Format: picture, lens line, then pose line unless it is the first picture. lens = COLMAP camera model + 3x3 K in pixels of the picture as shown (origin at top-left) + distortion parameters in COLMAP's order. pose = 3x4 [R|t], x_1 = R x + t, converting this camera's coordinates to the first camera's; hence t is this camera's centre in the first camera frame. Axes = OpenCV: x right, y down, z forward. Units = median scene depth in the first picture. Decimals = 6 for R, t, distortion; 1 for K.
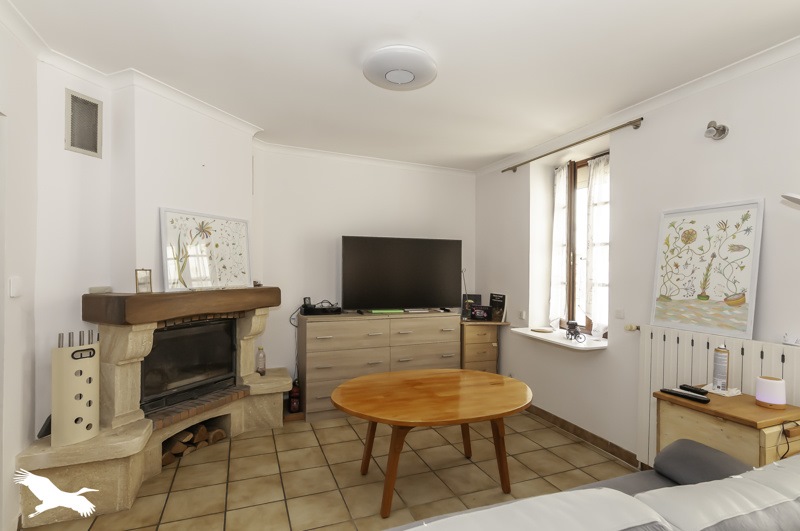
lens RADIAL K [[392.6, 0, 397.8], [0, 392.6, 270.8], [0, 0, 1]] dist [0.001929, -0.000530]
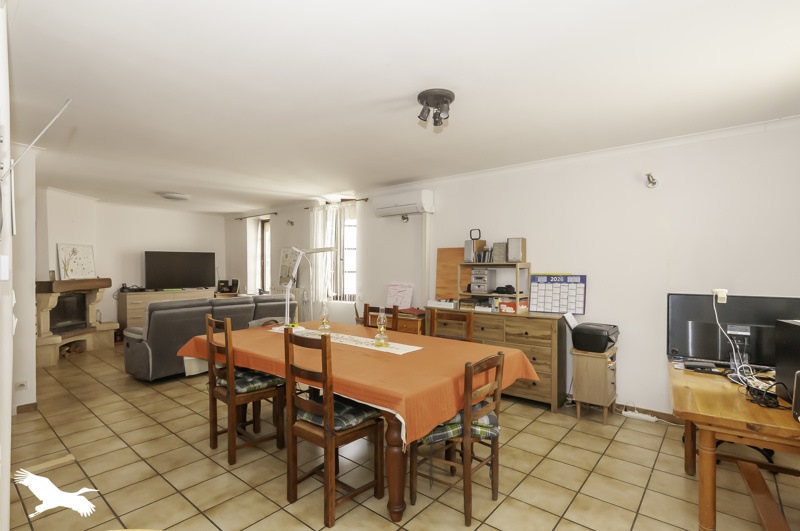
lens RADIAL K [[392.6, 0, 393.6], [0, 392.6, 269.1], [0, 0, 1]] dist [0.001929, -0.000530]
pose [[0.883108, -0.018306, 0.468812, 0.037965], [0.013801, 0.999820, 0.013043, -0.010841], [-0.468966, -0.005048, 0.883202, -1.519854]]
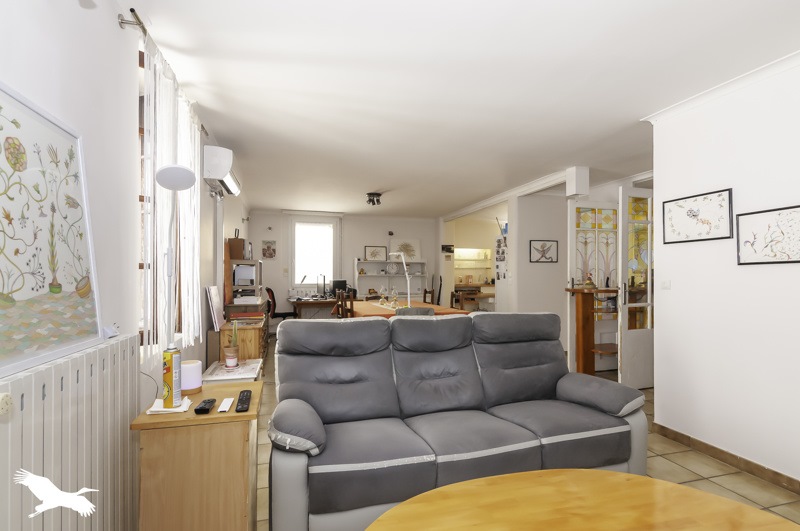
lens RADIAL K [[392.6, 0, 402.7], [0, 392.6, 271.4], [0, 0, 1]] dist [0.001929, -0.000530]
pose [[-0.996943, -0.021983, 0.074979, 0.199770], [-0.022542, 0.999724, -0.006618, 0.027021], [-0.074812, -0.008288, -0.997163, 1.026855]]
